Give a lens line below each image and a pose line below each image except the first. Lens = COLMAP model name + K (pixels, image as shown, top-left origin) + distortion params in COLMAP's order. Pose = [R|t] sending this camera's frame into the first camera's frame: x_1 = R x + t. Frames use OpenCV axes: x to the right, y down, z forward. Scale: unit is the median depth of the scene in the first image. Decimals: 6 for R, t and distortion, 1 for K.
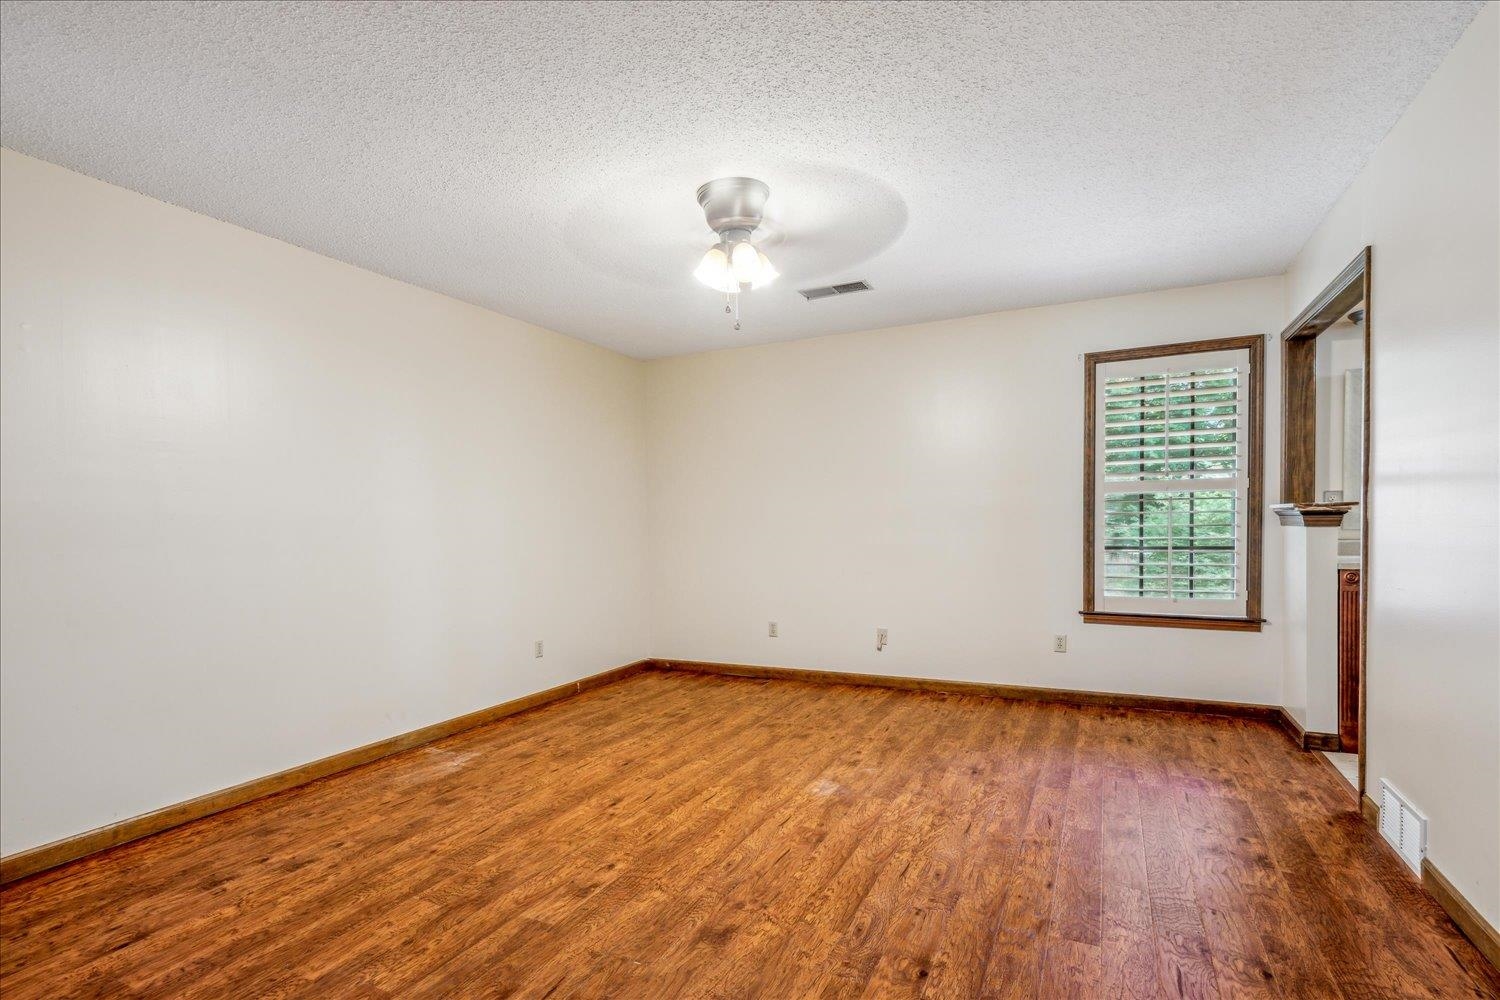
lens RADIAL K [[714.9, 0, 750.5], [0, 714.9, 520.1], [0, 0, 1]] dist [0.001287, 0.000308]
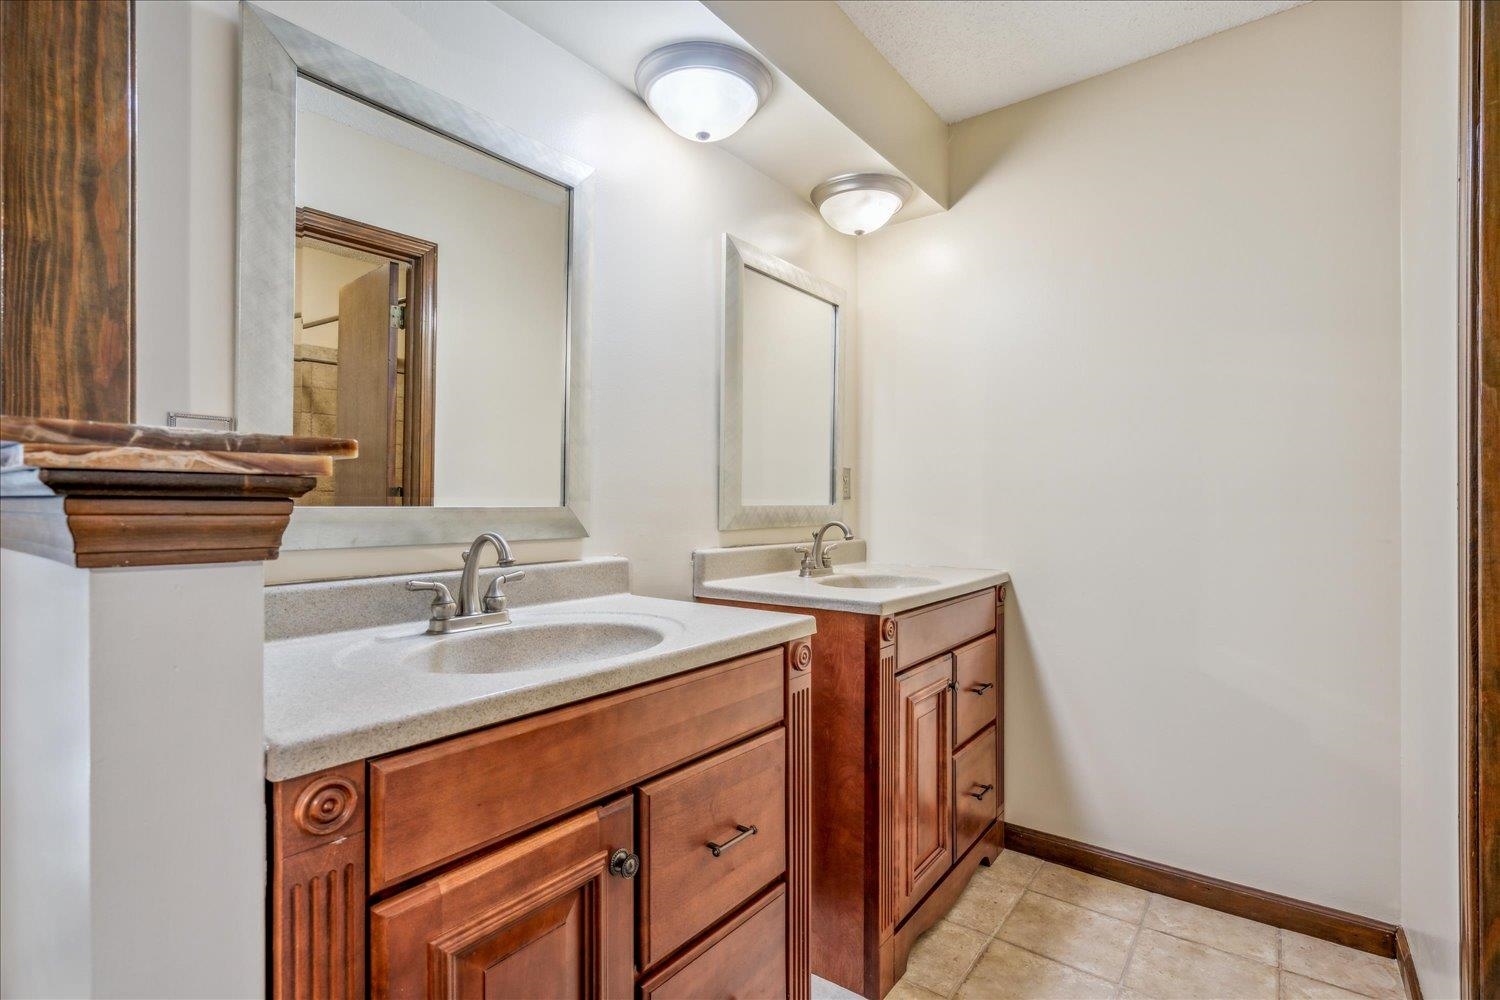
lens RADIAL K [[714.9, 0, 750.5], [0, 714.9, 520.1], [0, 0, 1]] dist [0.001287, 0.000308]
pose [[0.183282, -0.007300, 0.983033, 0.646015], [0.000753, 0.999973, 0.007285, -0.002867], [-0.983060, -0.000595, 0.183283, 0.824068]]
